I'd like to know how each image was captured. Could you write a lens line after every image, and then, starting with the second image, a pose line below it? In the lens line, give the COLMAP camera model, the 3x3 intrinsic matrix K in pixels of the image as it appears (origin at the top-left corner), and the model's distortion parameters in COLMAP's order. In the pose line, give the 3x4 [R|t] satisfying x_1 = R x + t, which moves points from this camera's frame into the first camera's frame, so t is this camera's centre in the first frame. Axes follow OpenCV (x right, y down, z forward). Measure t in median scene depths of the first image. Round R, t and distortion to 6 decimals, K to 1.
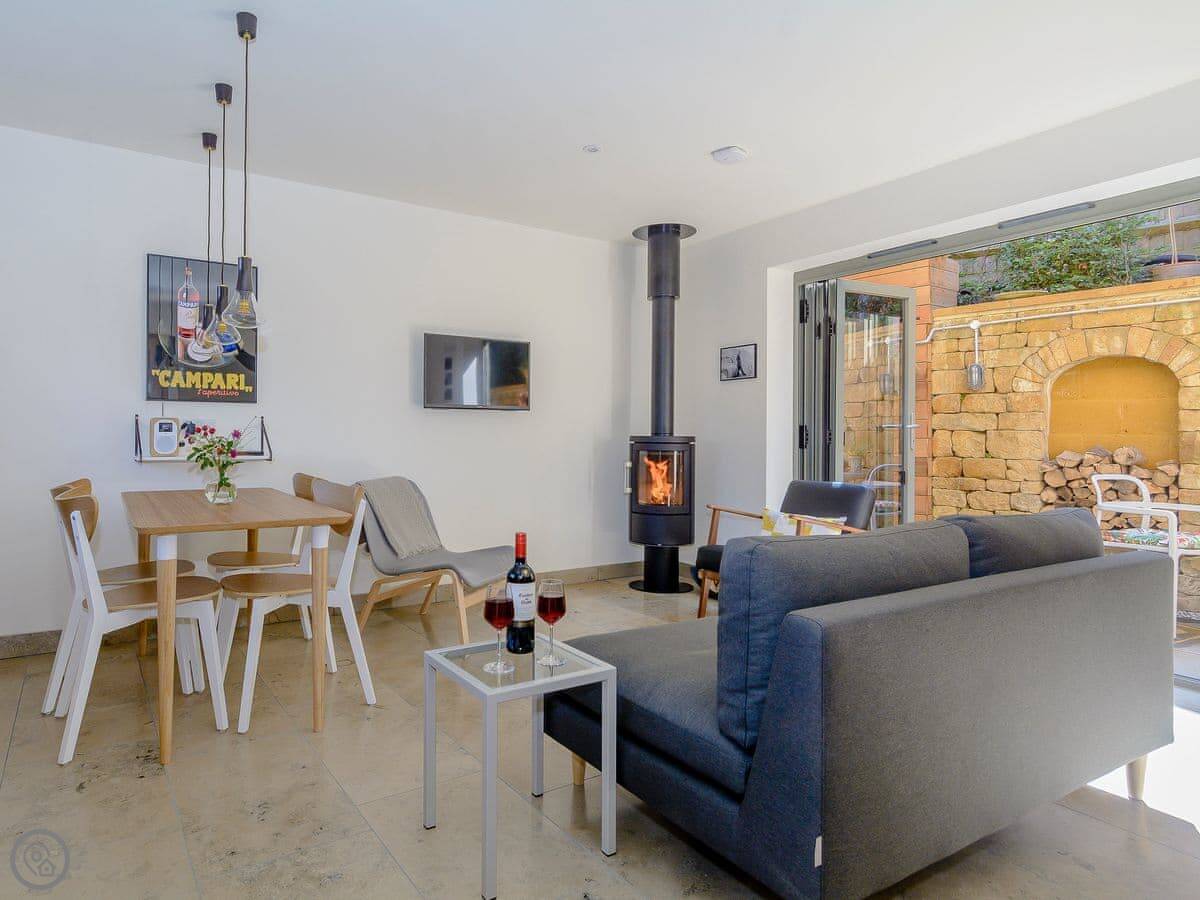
lens RADIAL K [[717.3, 0, 531.0], [0, 717.3, 430.2], [0, 0, 1]] dist [0.000231, -0.000456]
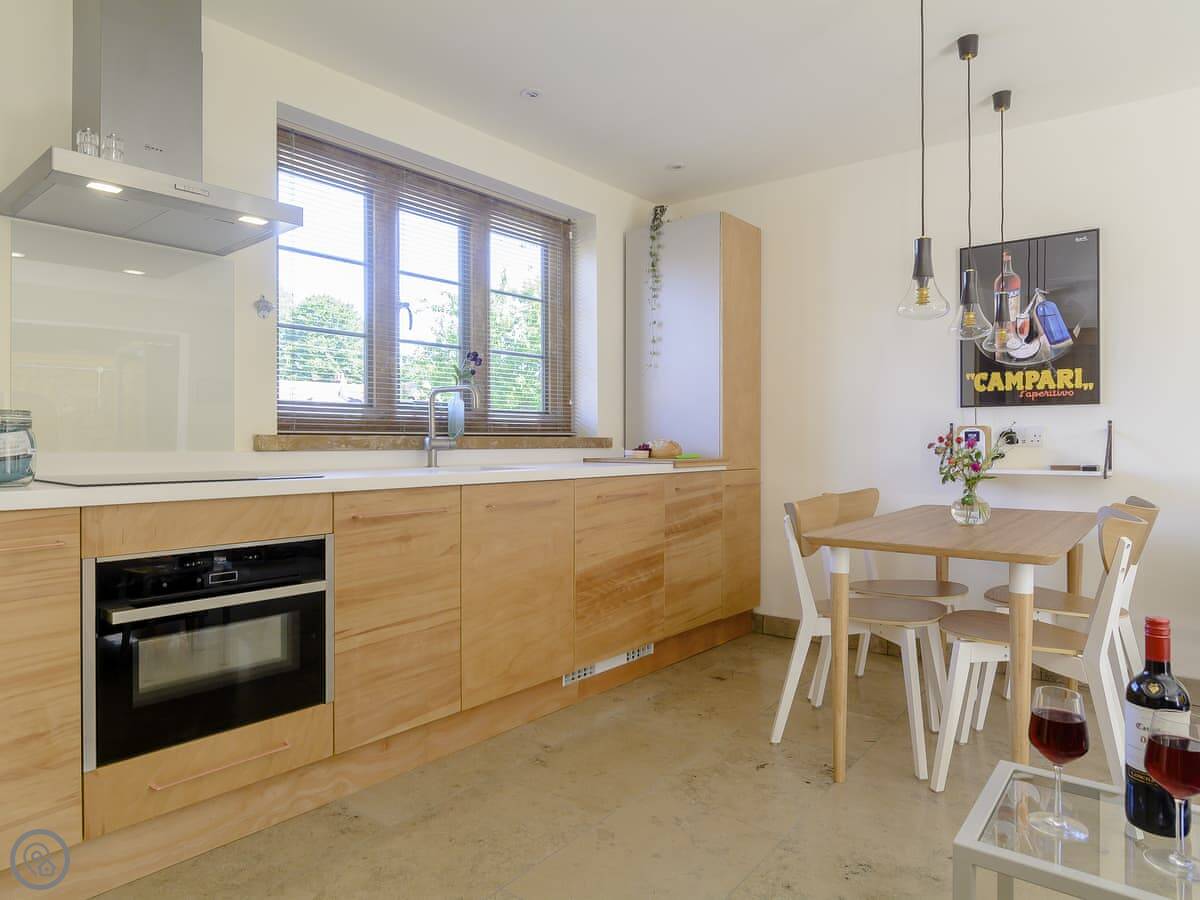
lens RADIAL K [[748.6, 0, 551.2], [0, 748.6, 444.6], [0, 0, 1]] dist [-0.005375, -0.002857]
pose [[0.319658, -0.003085, -0.947528, 0.200943], [0.008391, 0.999965, -0.000425, 0.002049], [0.947496, -0.007815, 0.319673, 0.187502]]
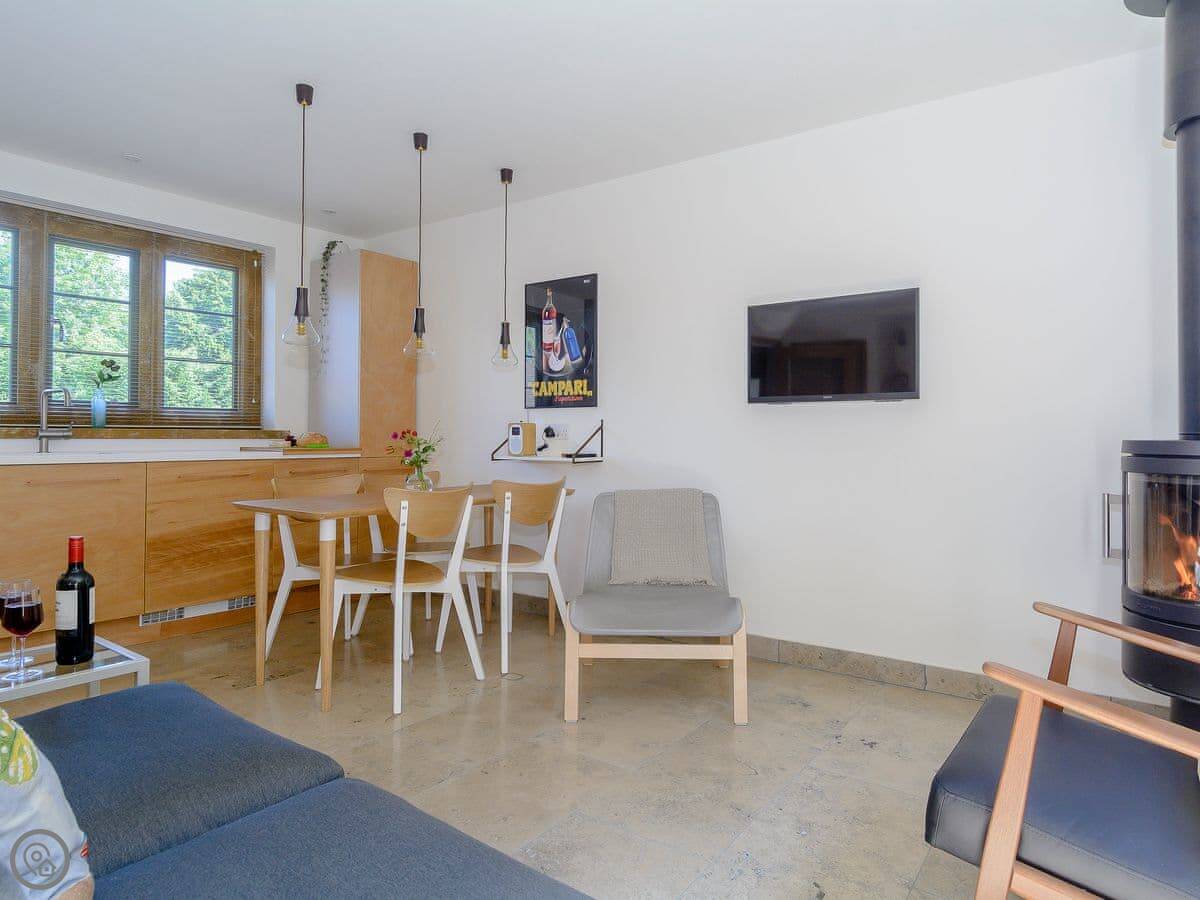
lens RADIAL K [[705.8, 0, 626.8], [0, 705.8, 428.3], [0, 0, 1]] dist [-0.013853, -0.003251]
pose [[0.403239, -0.013628, -0.914993, 0.576882], [0.002434, 0.999902, -0.013820, 0.007017], [0.915091, 0.003346, 0.403233, 0.666452]]
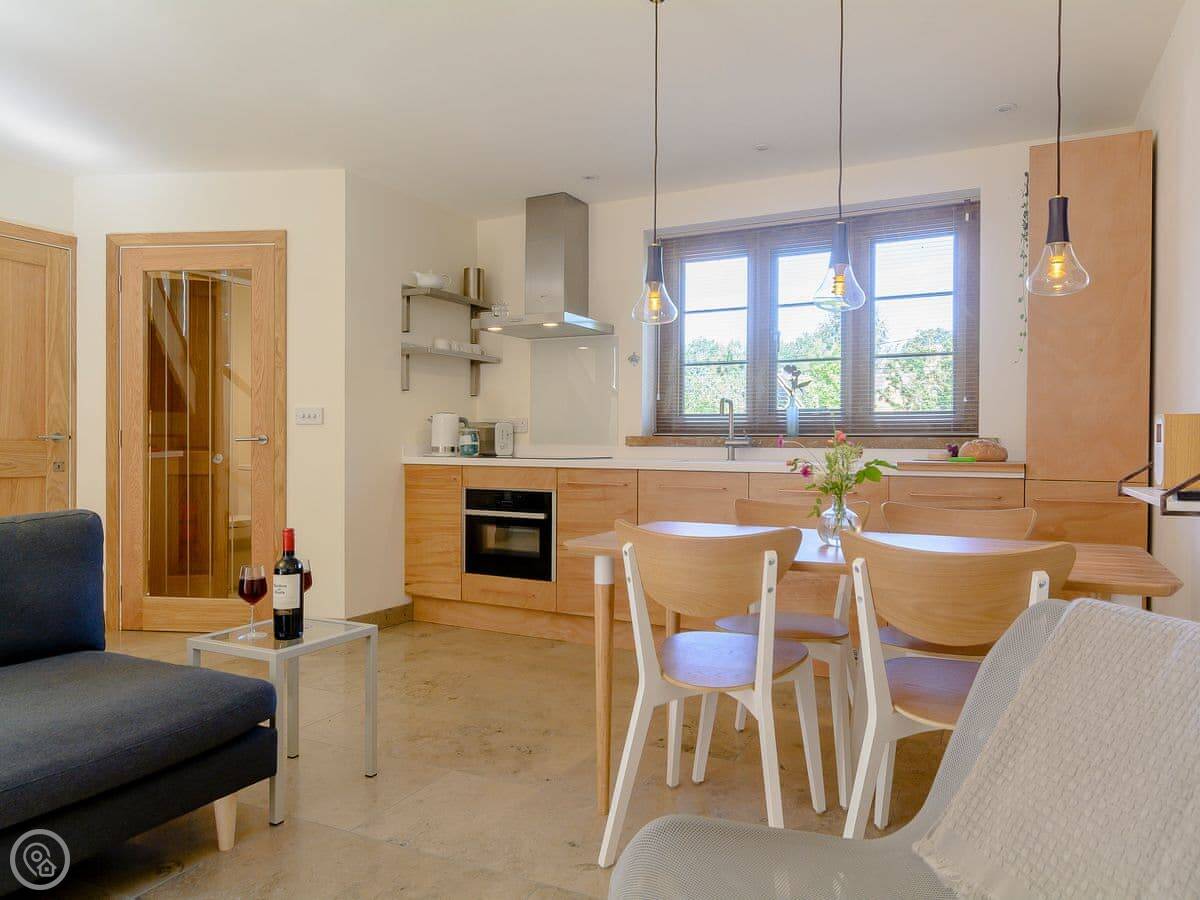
lens RADIAL K [[778.4, 0, 672.5], [0, 778.4, 447.2], [0, 0, 1]] dist [-0.000904, 0.000548]
pose [[-0.820517, -0.008906, -0.571553, 0.093648], [-0.009444, 0.999953, -0.002025, 0.009394], [0.571544, 0.003736, -0.820563, 1.184955]]
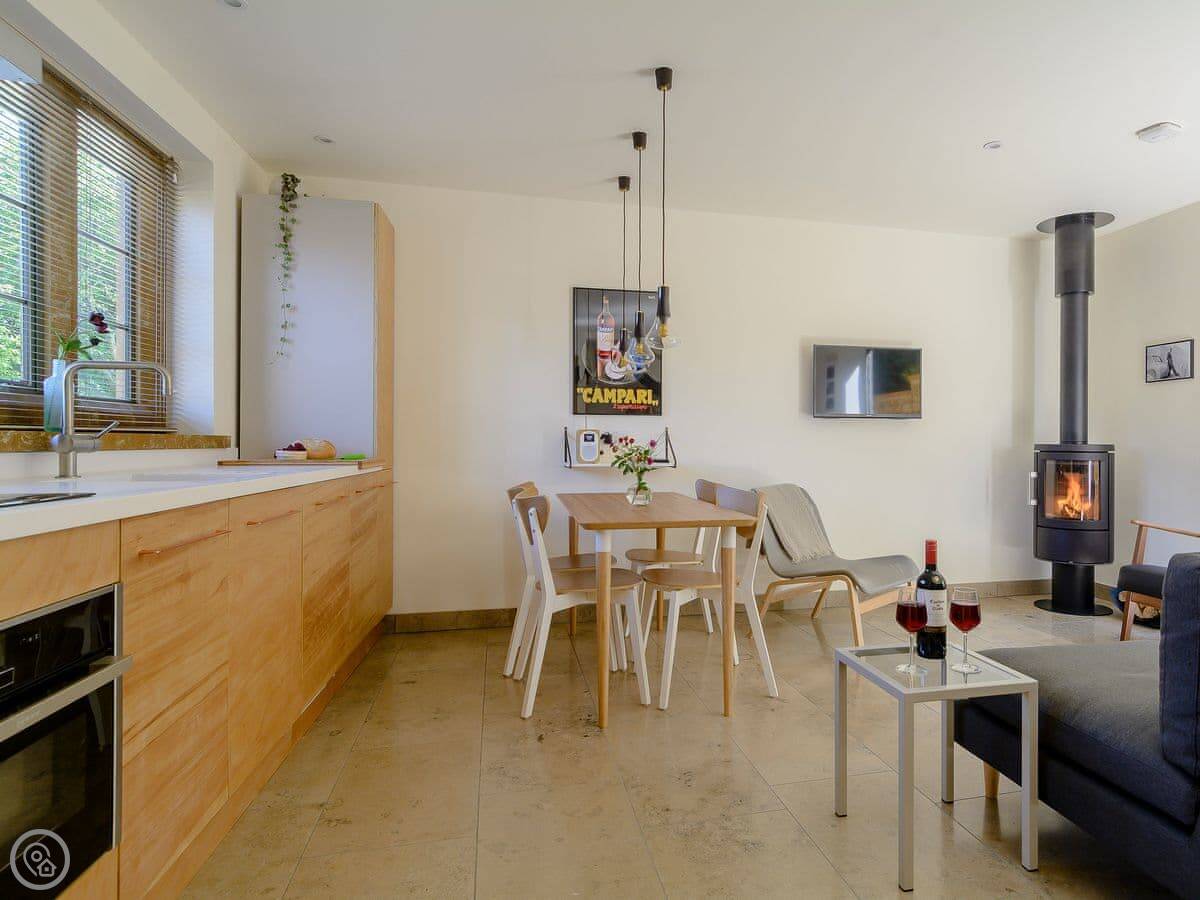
lens RADIAL K [[713.7, 0, 678.9], [0, 713.7, 441.7], [0, 0, 1]] dist [0.002263, -0.001651]
pose [[0.951491, -0.003685, -0.307653, -0.021807], [0.004756, 0.999985, 0.002731, -0.000420], [0.307639, -0.004062, 0.951495, -0.036456]]
